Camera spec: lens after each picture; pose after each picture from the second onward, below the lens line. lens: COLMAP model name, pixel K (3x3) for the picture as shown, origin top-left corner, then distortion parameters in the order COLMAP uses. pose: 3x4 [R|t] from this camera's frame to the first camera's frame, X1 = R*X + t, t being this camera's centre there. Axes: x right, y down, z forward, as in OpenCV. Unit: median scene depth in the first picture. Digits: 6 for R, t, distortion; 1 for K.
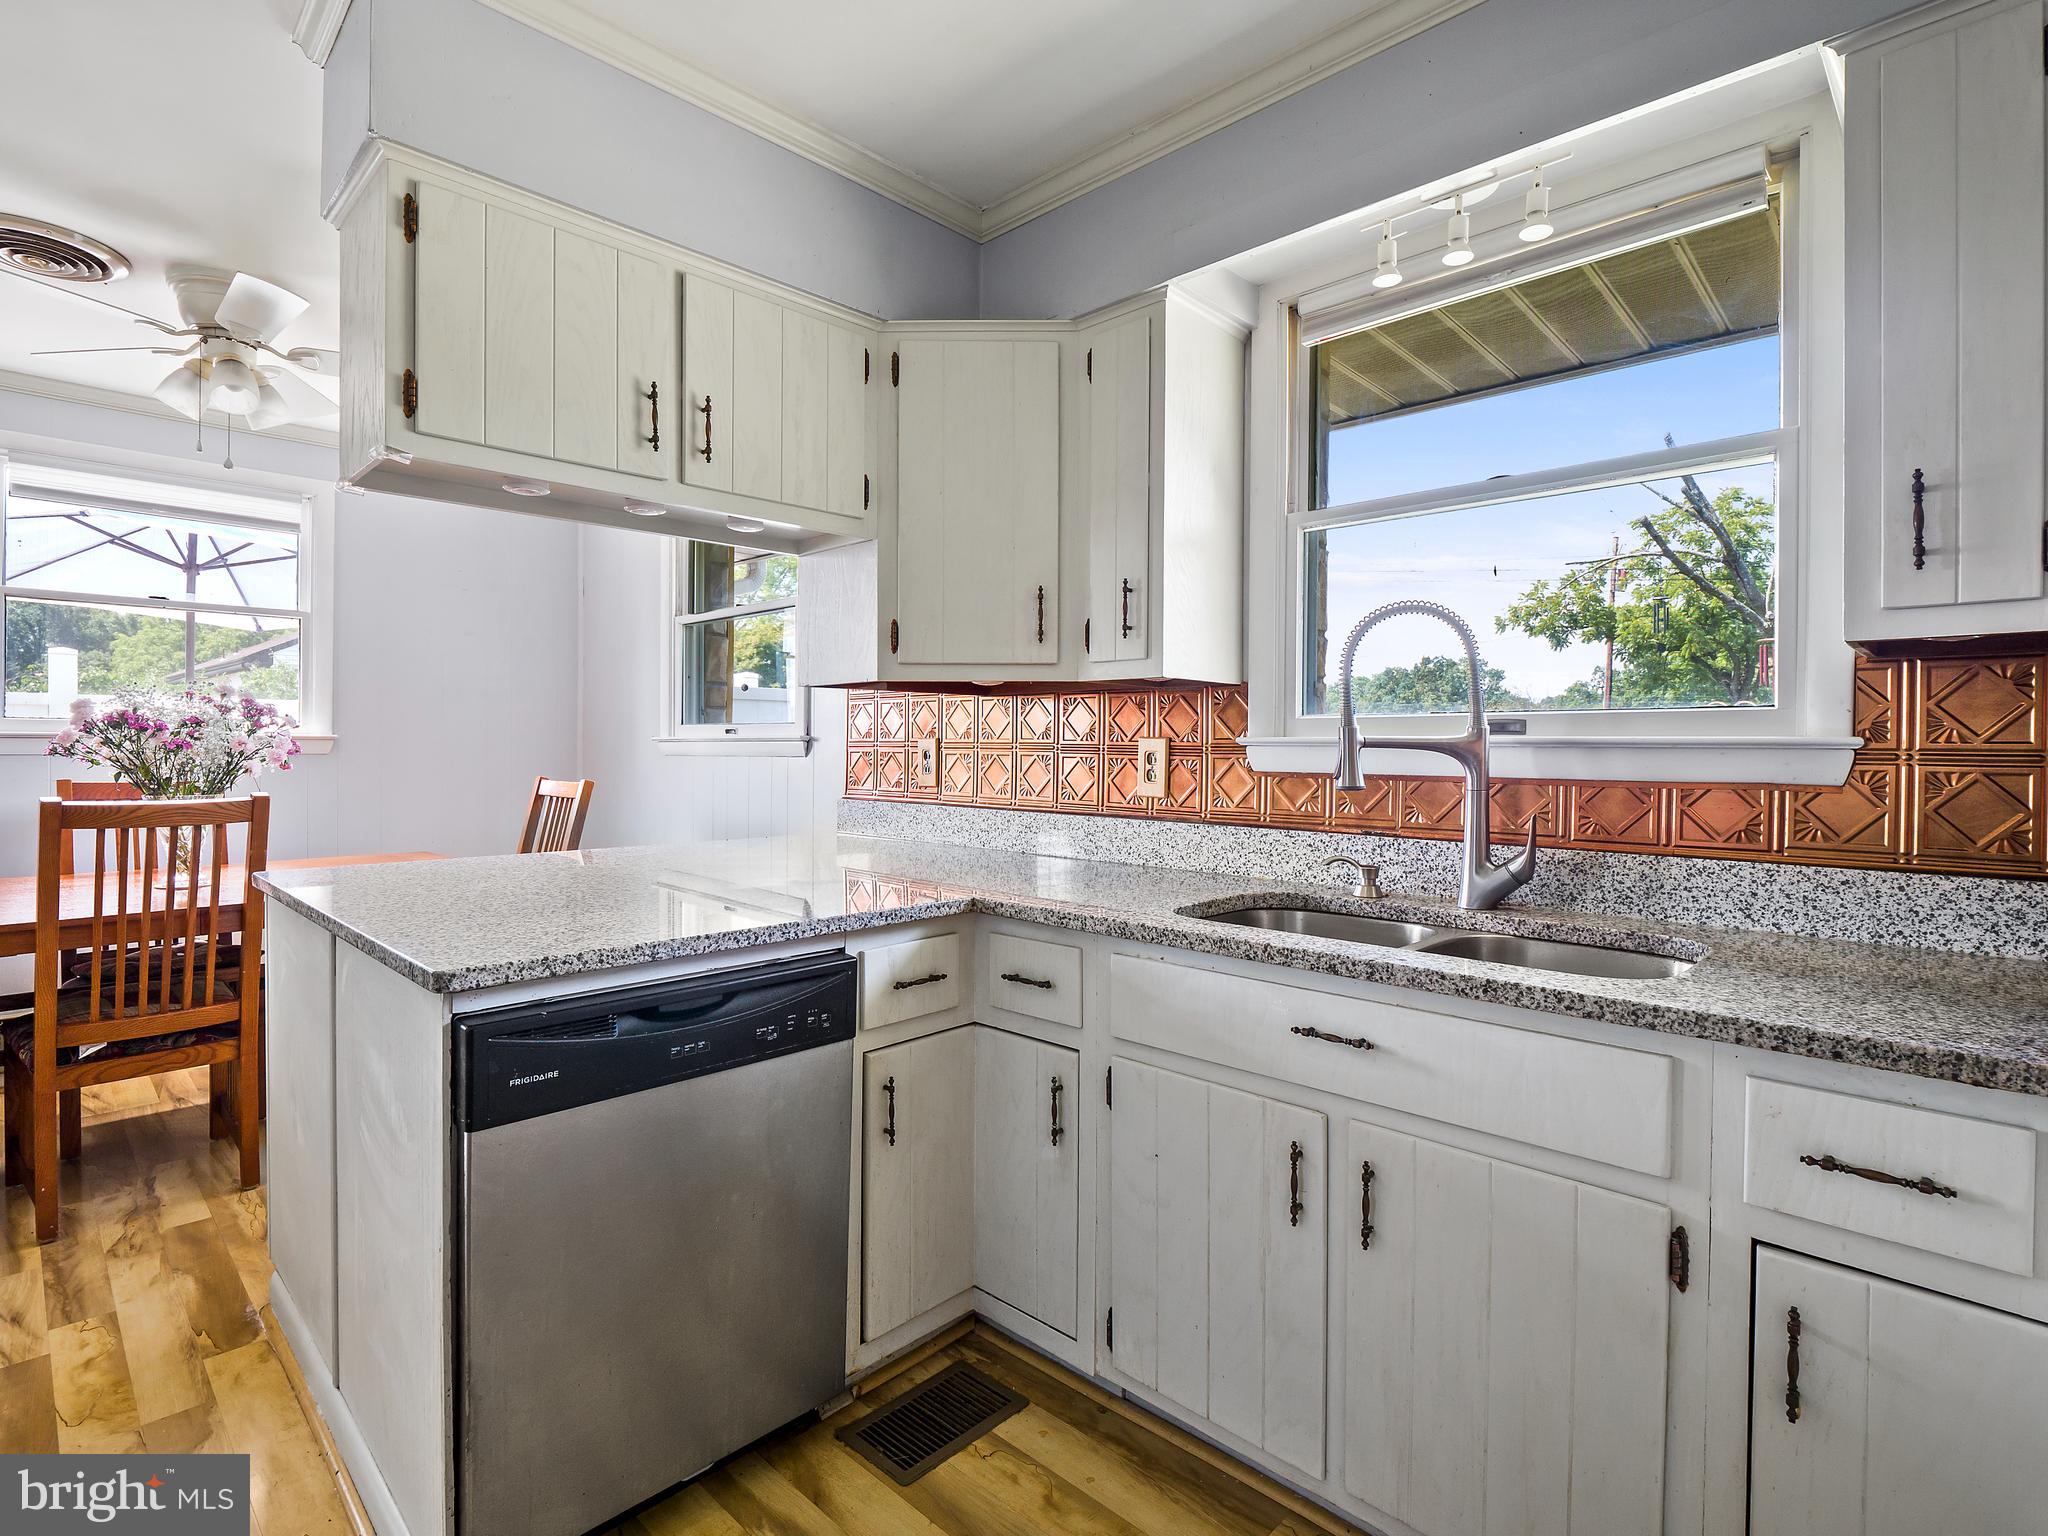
lens RADIAL K [[997.7, 0, 1017.7], [0, 997.7, 754.4], [0, 0, 1]] dist [-0.009630, -0.001244]
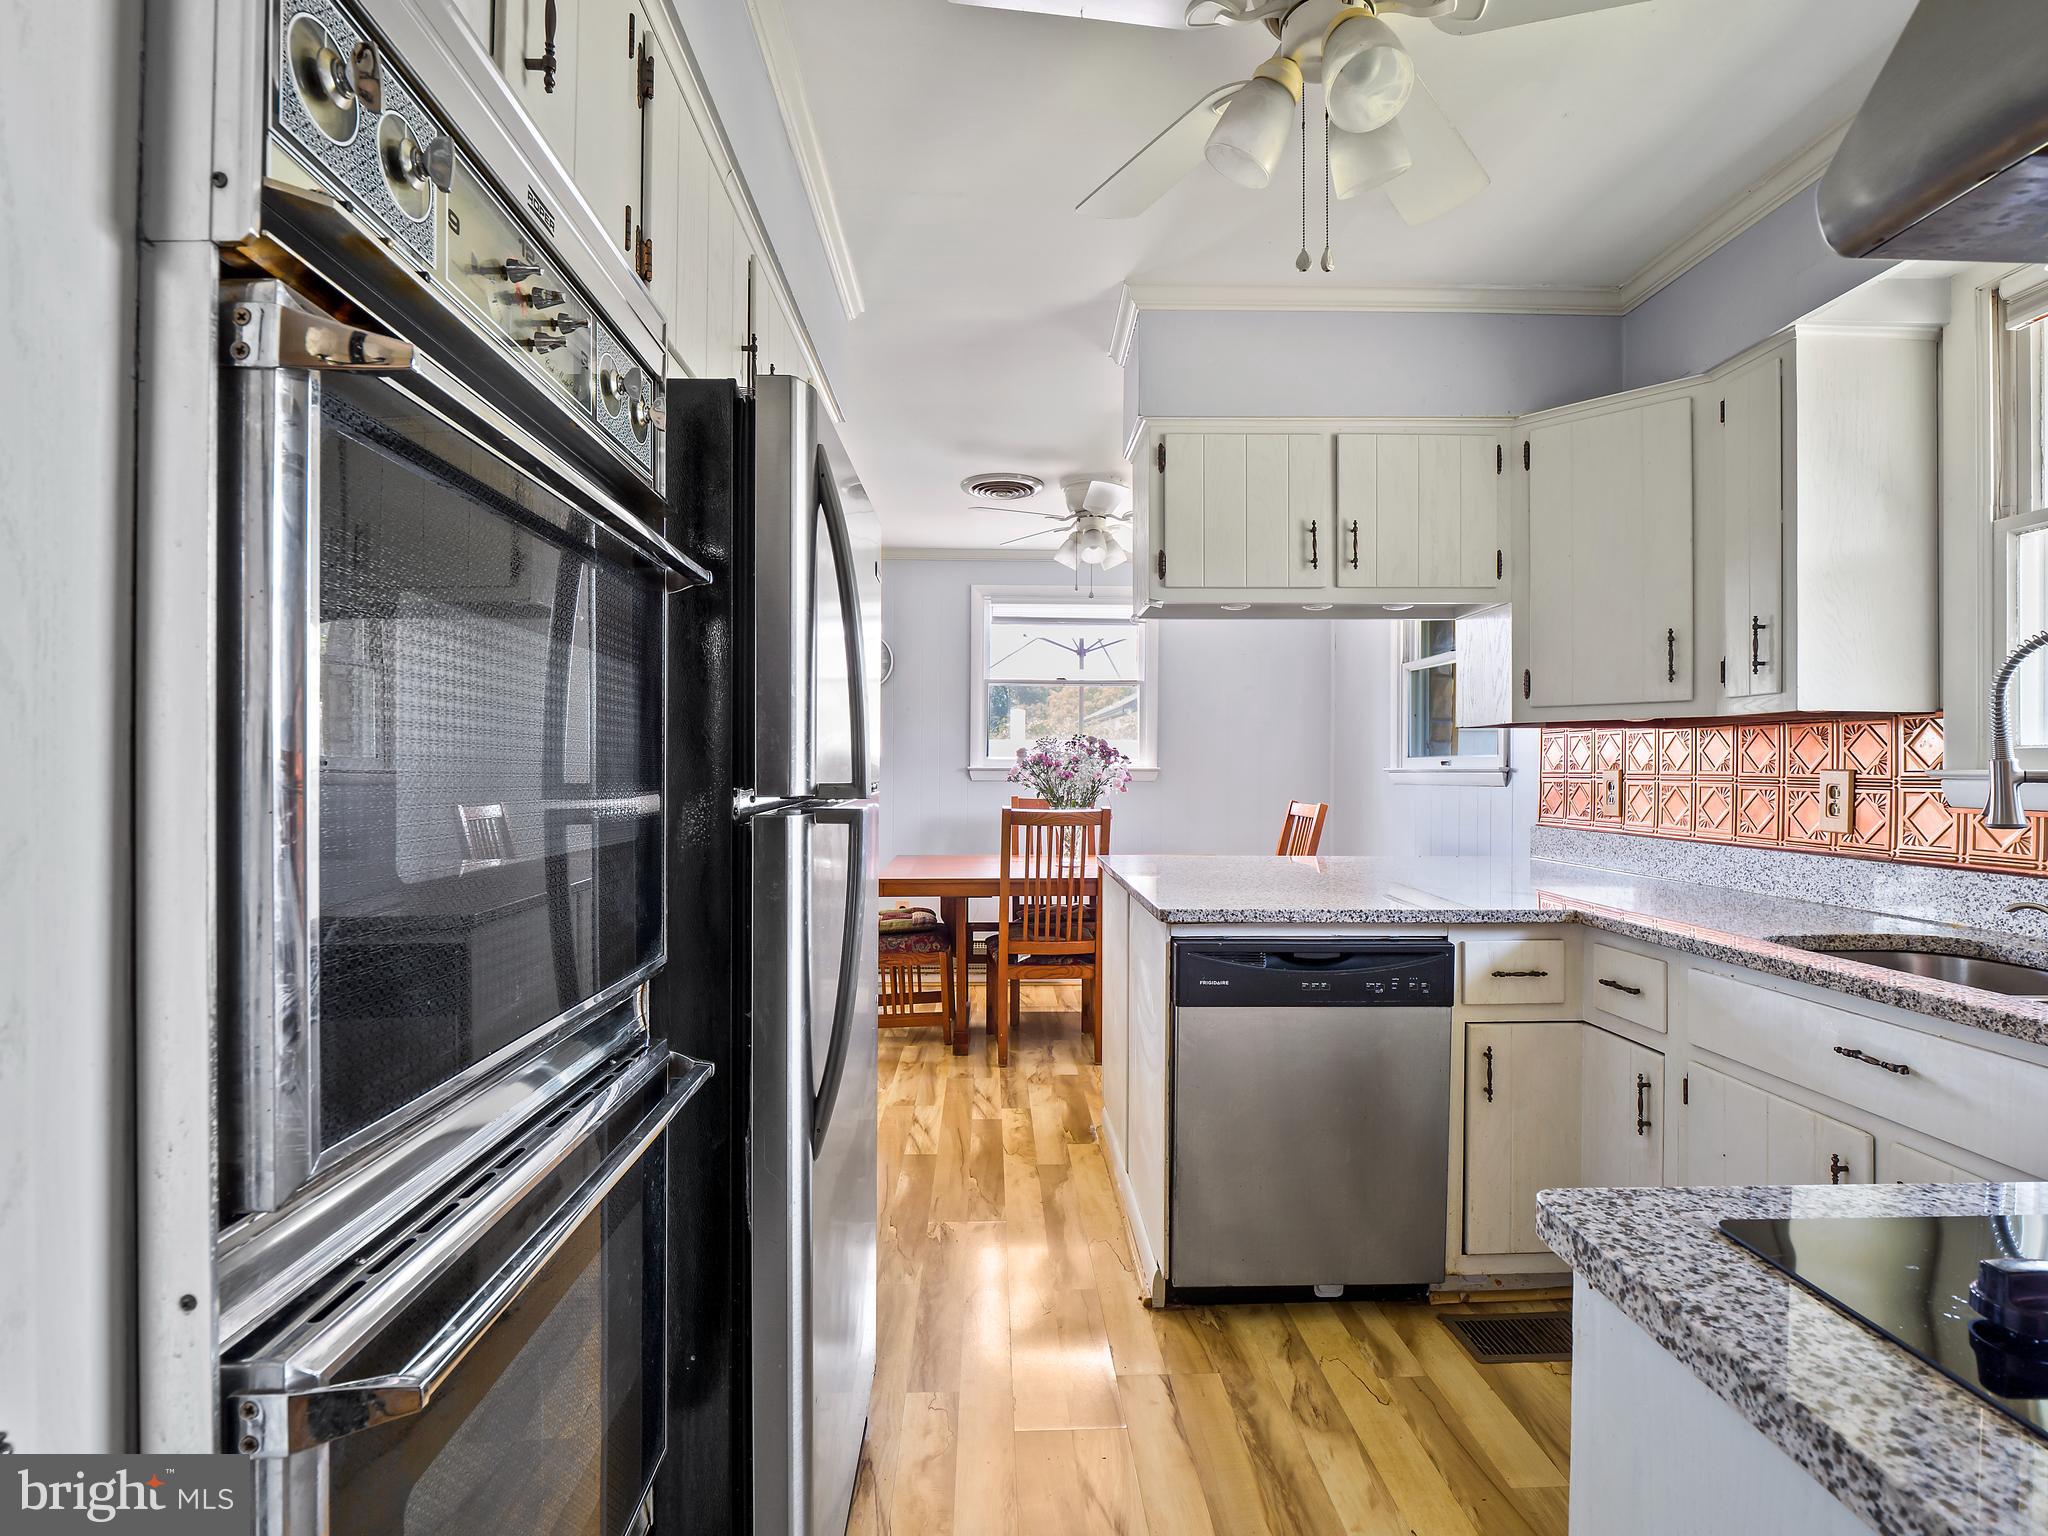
lens RADIAL K [[997.7, 0, 1032.9], [0, 997.7, 767.7], [0, 0, 1]] dist [-0.009630, -0.001244]
pose [[0.726787, -0.003618, -0.686853, 0.273478], [-0.005798, 0.999918, -0.011402, -0.004536], [0.686838, 0.012270, 0.726707, -0.256897]]
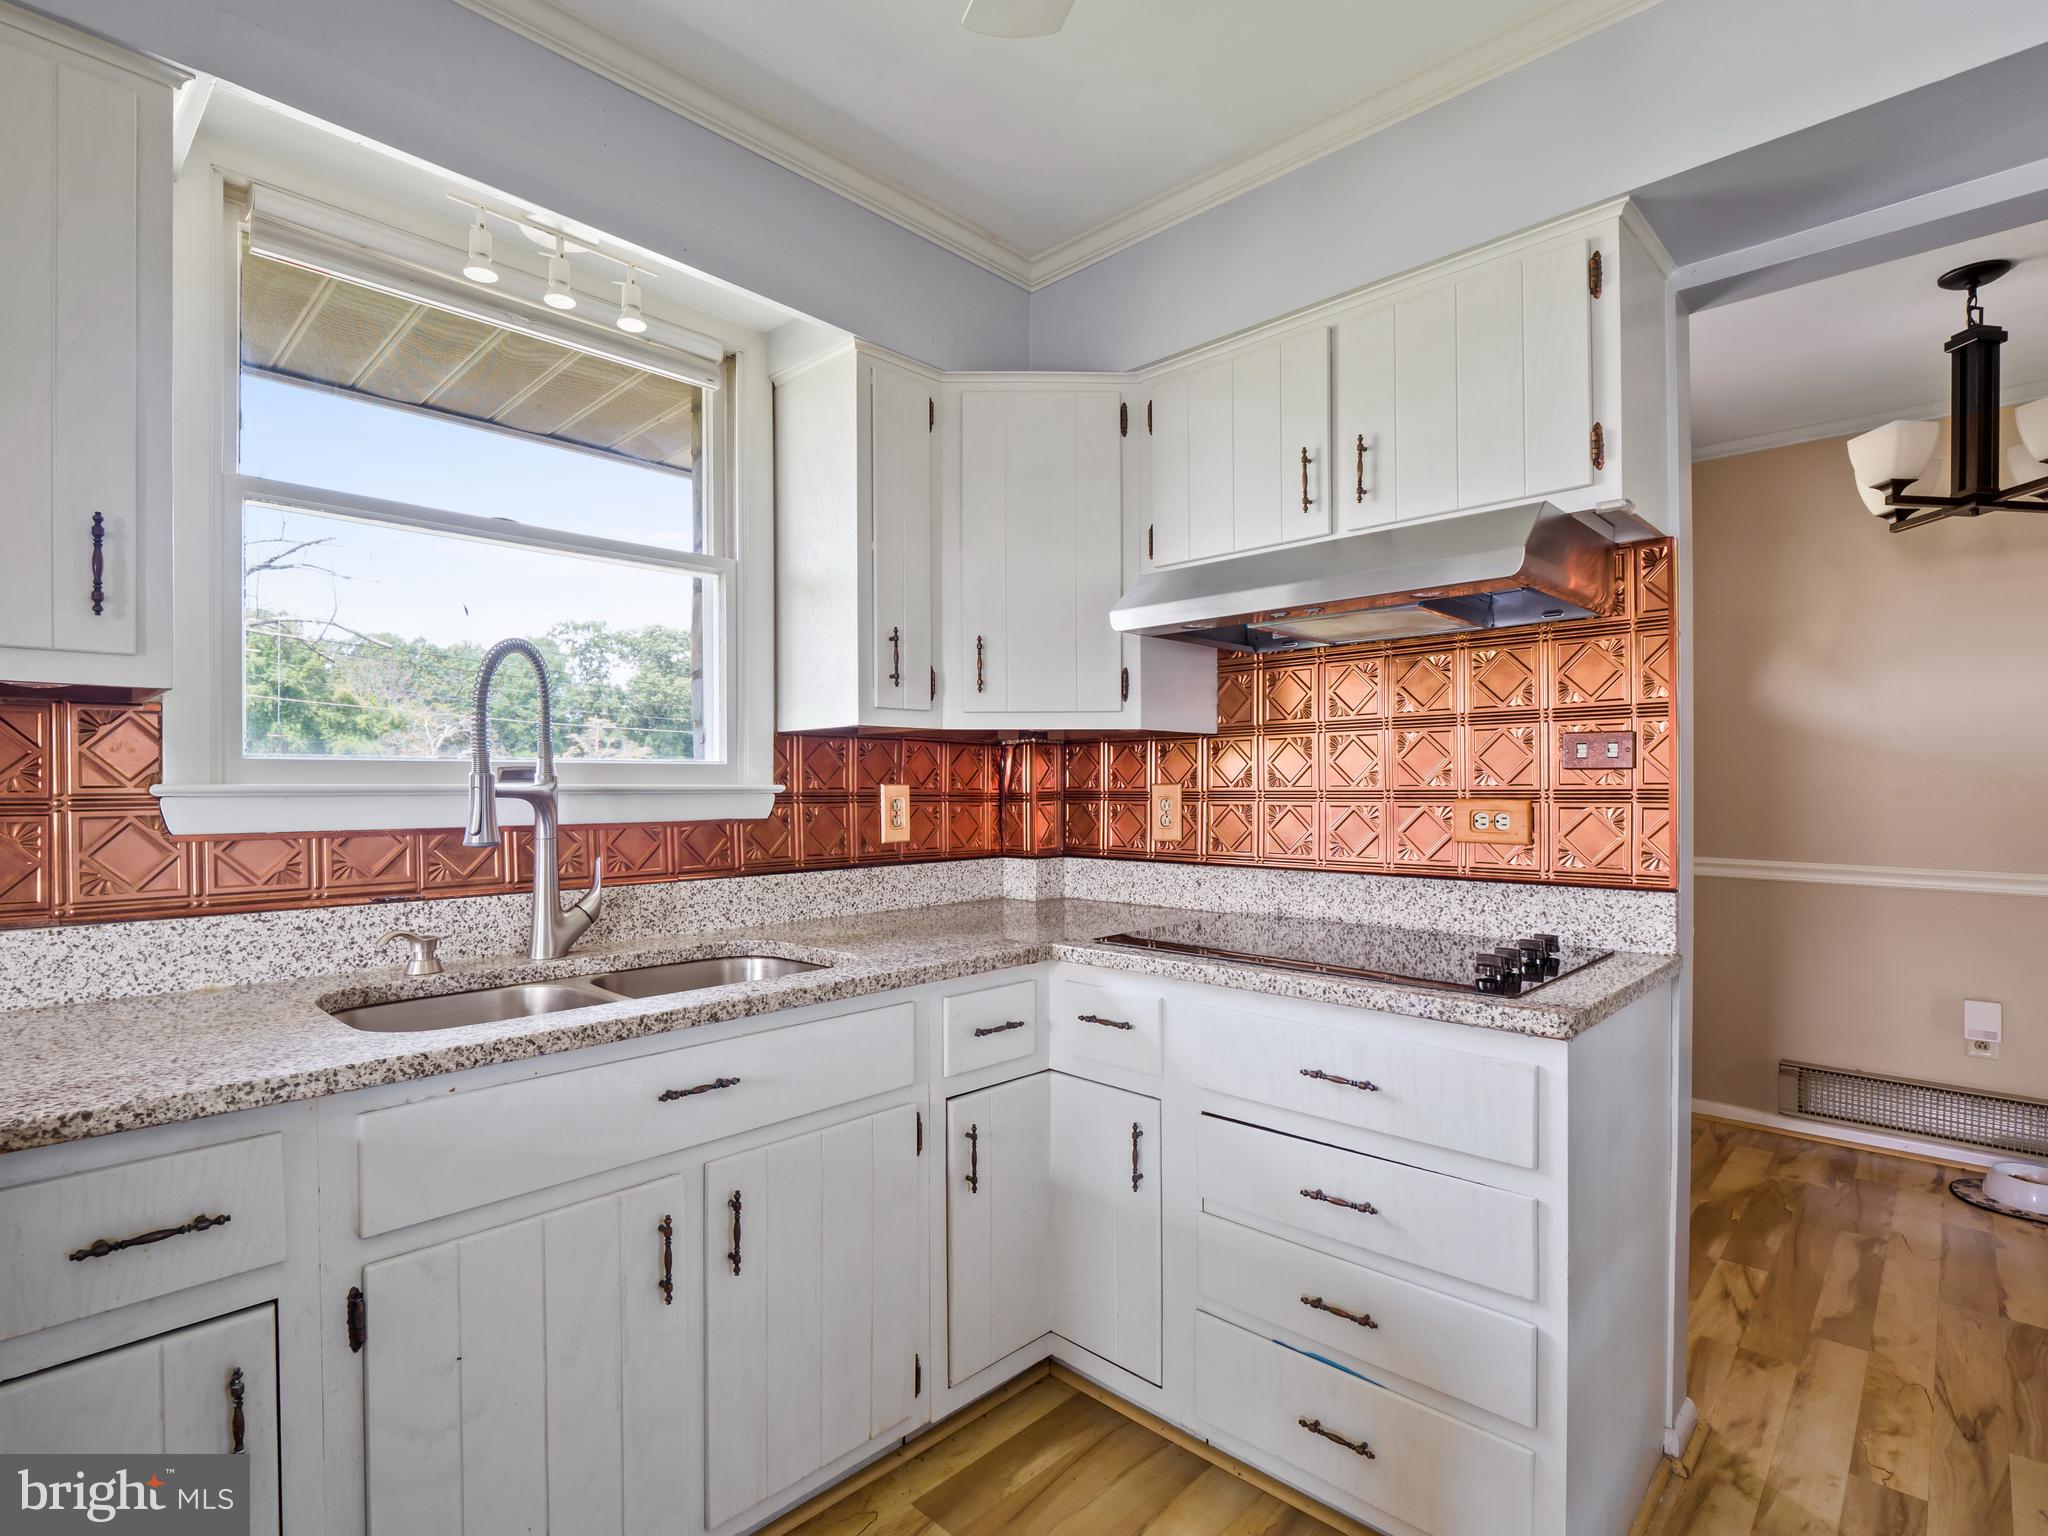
lens RADIAL K [[997.7, 0, 1005.7], [0, 997.7, 788.8], [0, 0, 1]] dist [-0.009630, -0.001244]
pose [[0.008858, -0.005006, 0.999948, -0.470830], [0.014766, 0.999879, 0.004875, -0.010213], [-0.999852, 0.014722, 0.008930, 0.479042]]
